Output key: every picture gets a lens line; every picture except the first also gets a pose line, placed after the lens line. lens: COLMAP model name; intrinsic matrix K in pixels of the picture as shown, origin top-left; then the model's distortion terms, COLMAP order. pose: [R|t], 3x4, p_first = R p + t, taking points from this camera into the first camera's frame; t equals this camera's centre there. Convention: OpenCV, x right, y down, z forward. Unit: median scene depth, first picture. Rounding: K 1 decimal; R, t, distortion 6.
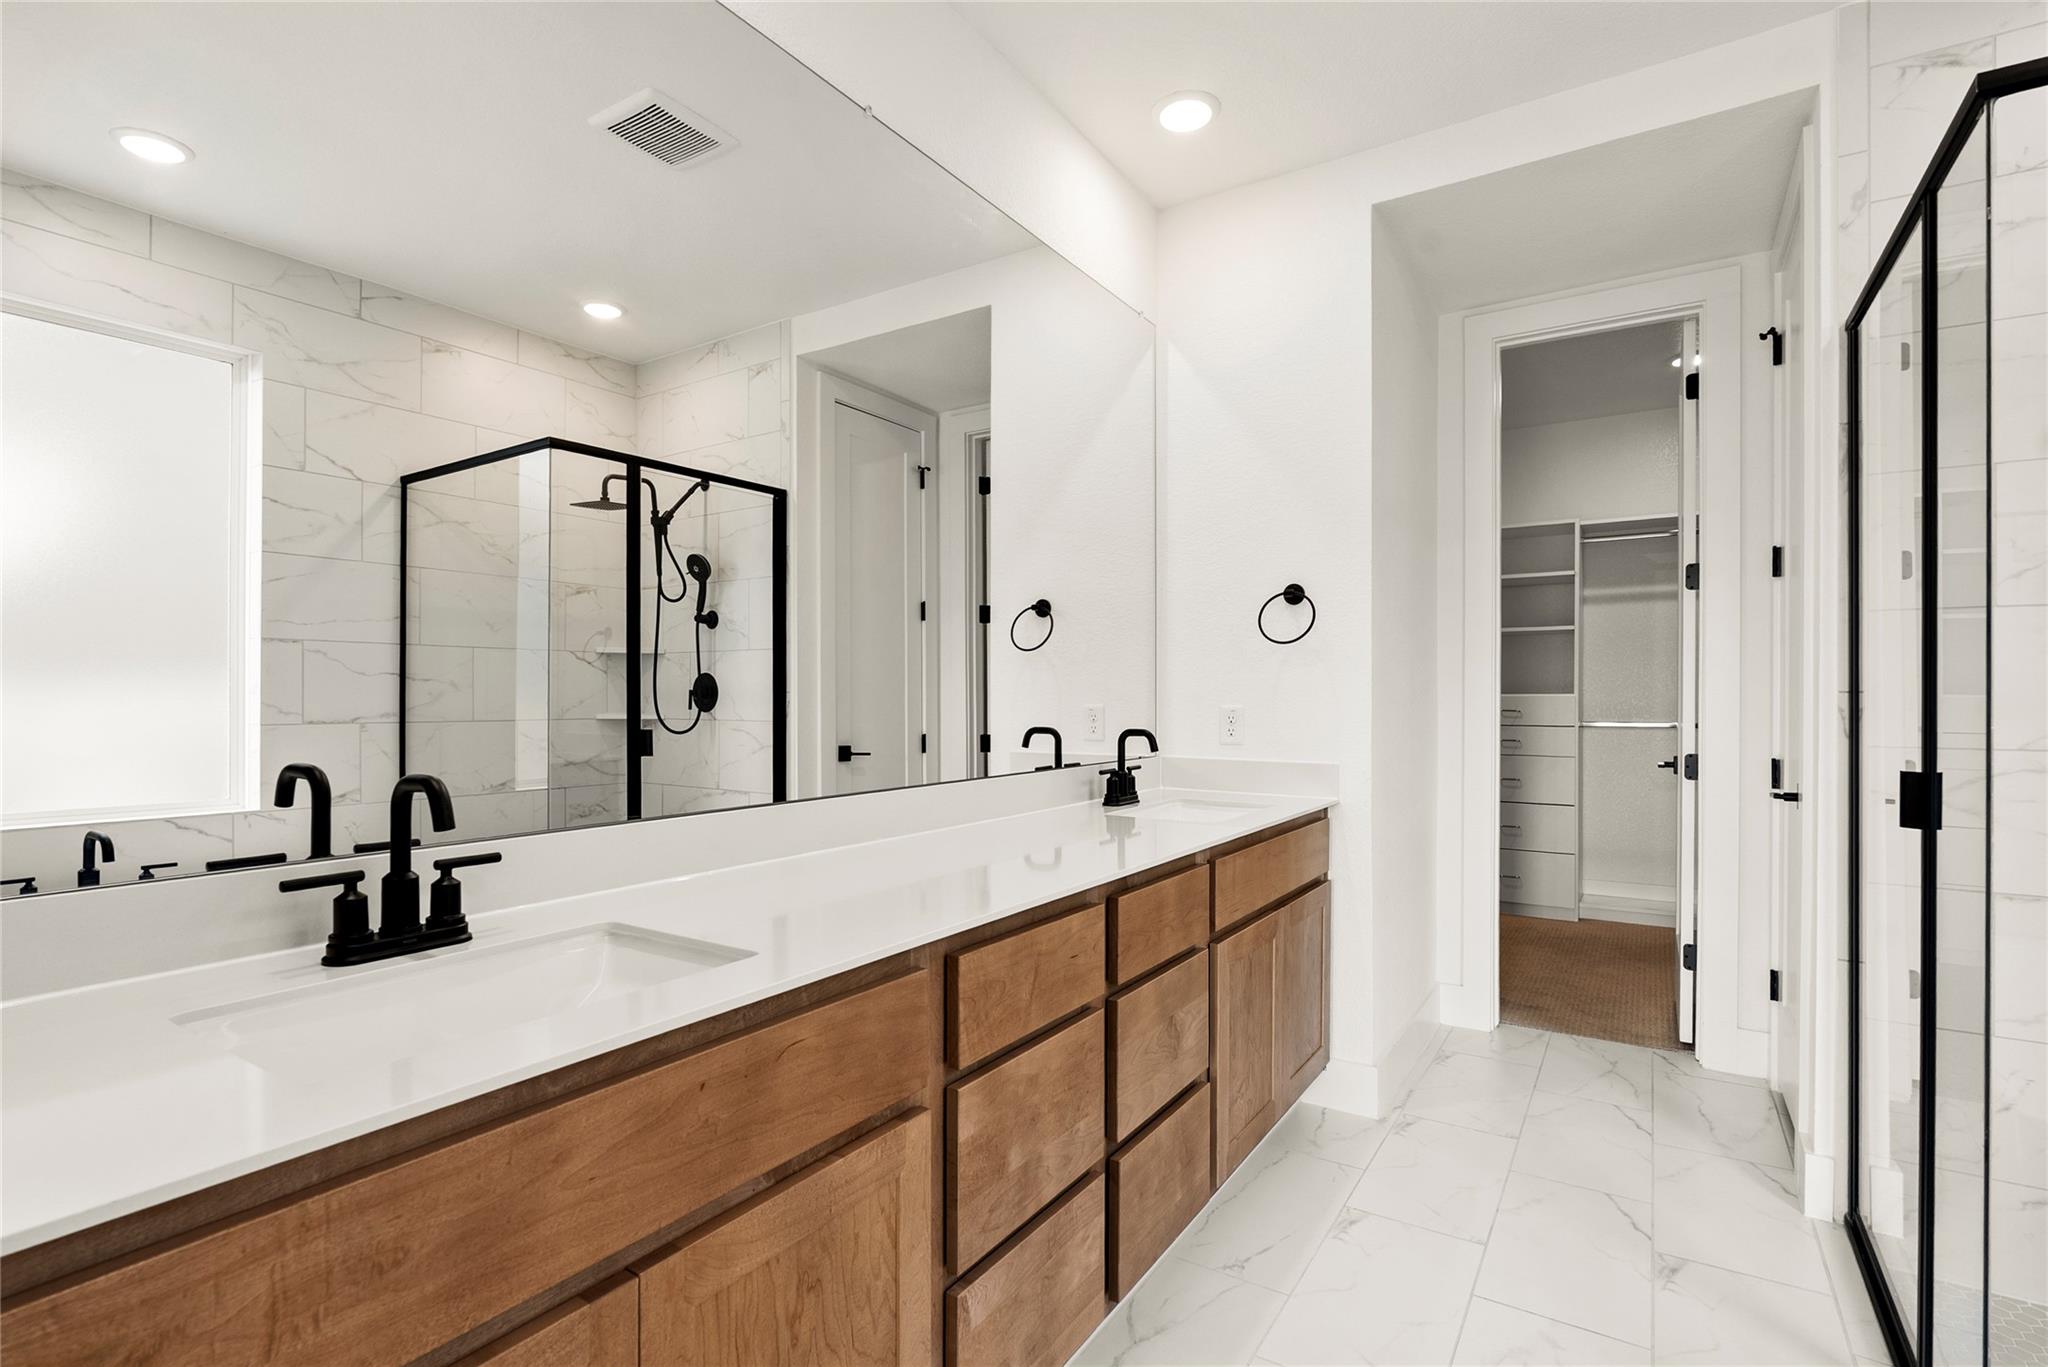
lens RADIAL K [[967.8, 0, 1027.9], [0, 967.8, 683.3], [0, 0, 1]] dist [-0.004260, -0.000241]
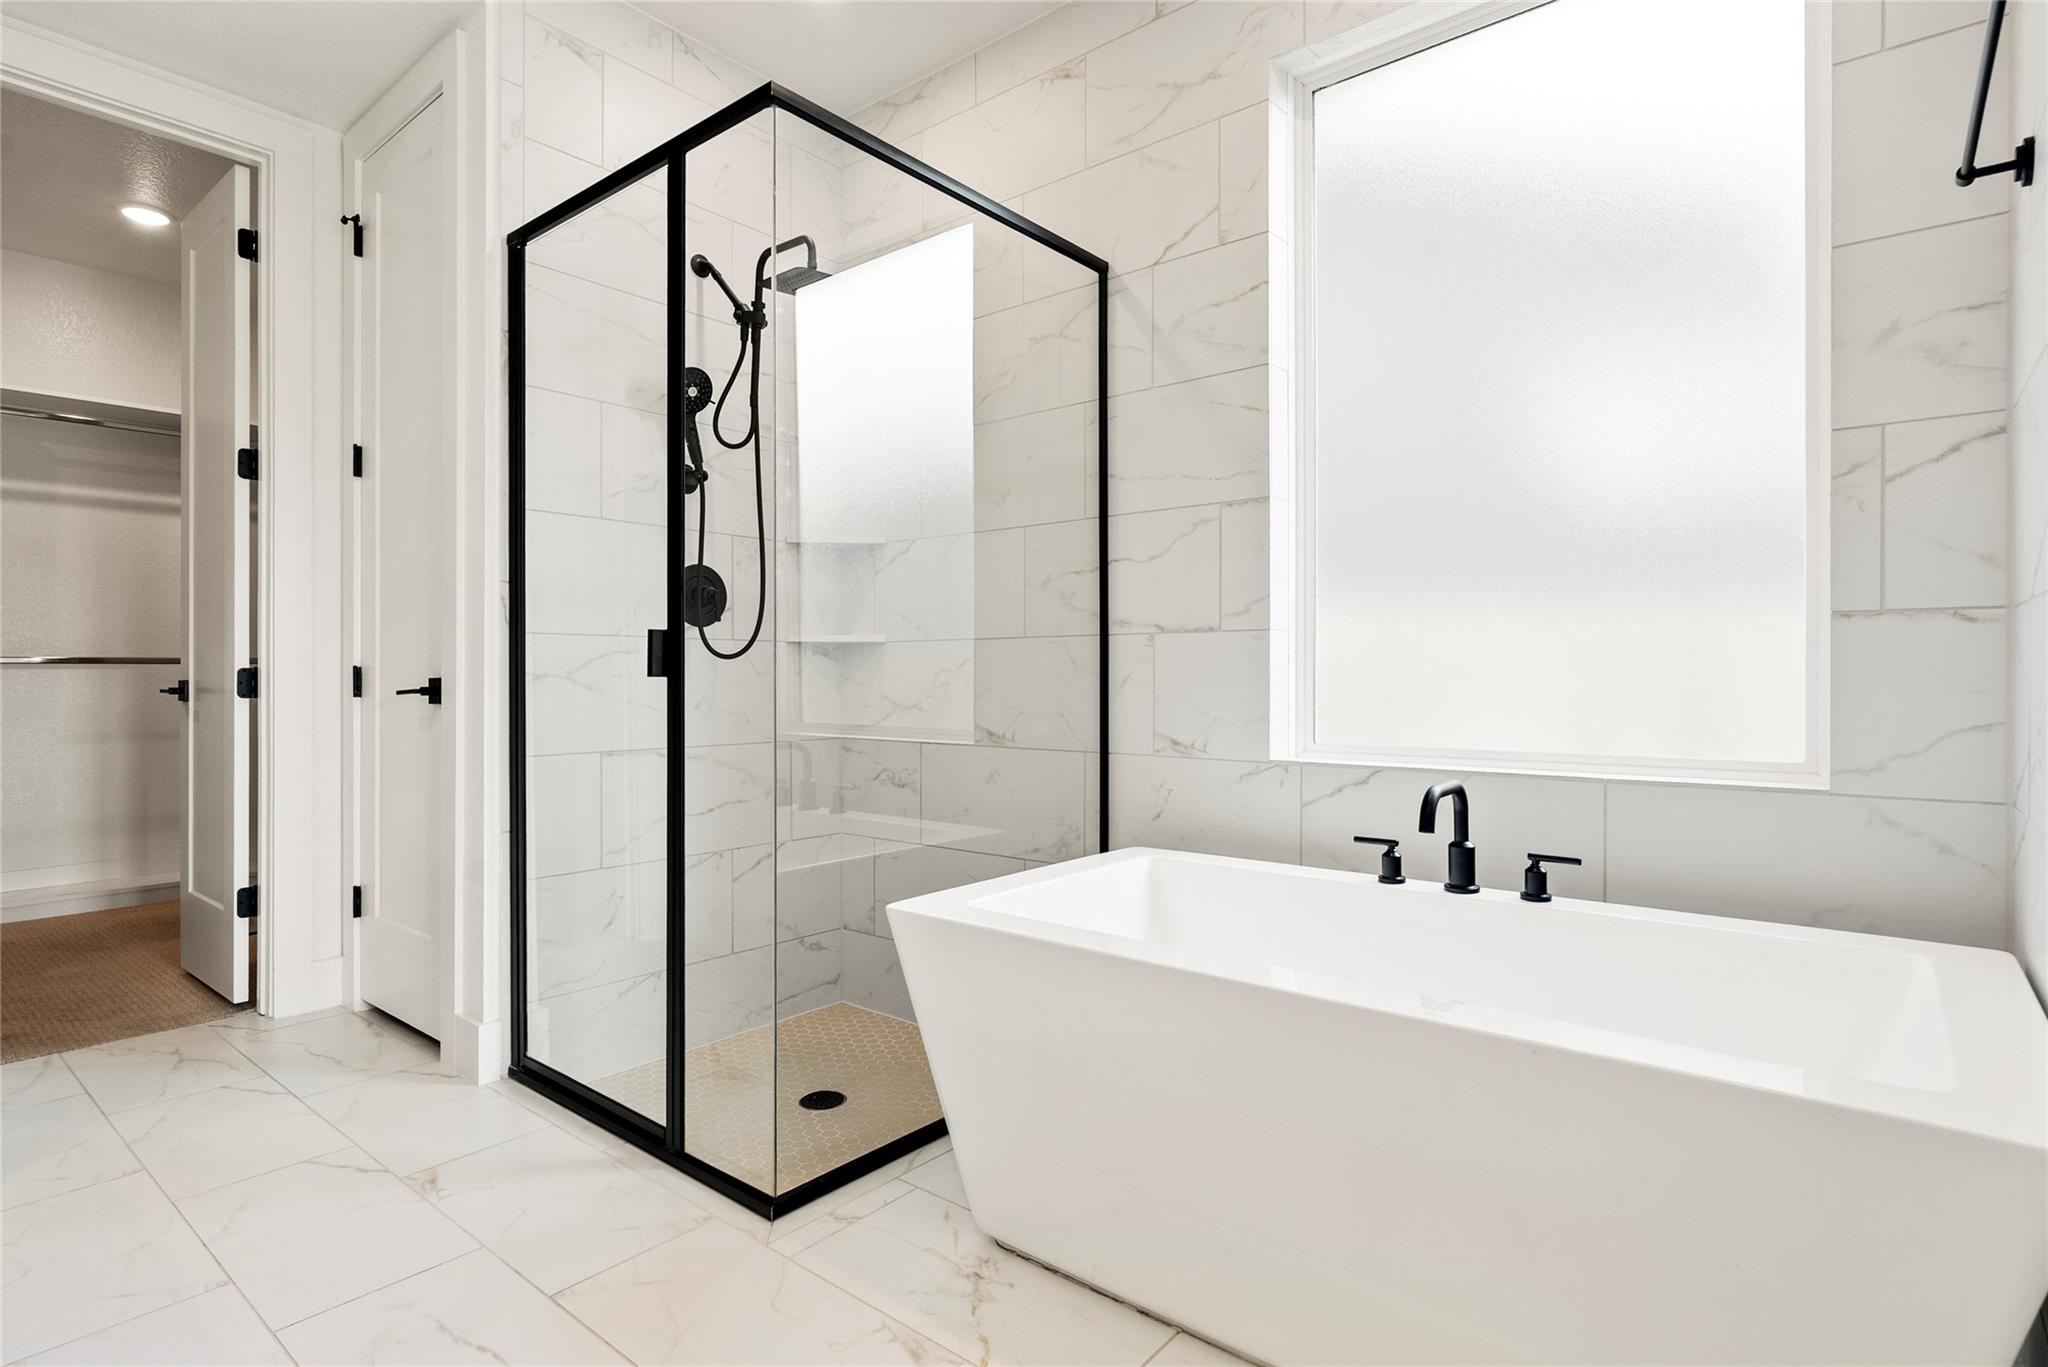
lens RADIAL K [[1049.8, 0, 1022.5], [0, 1049.8, 670.3], [0, 0, 1]] dist [-0.003614, -0.000683]
pose [[0.119571, 0.000642, 0.992825, -0.164323], [-0.008031, 0.999968, 0.000321, 0.070466], [-0.992793, -0.008012, 0.119573, 0.199878]]
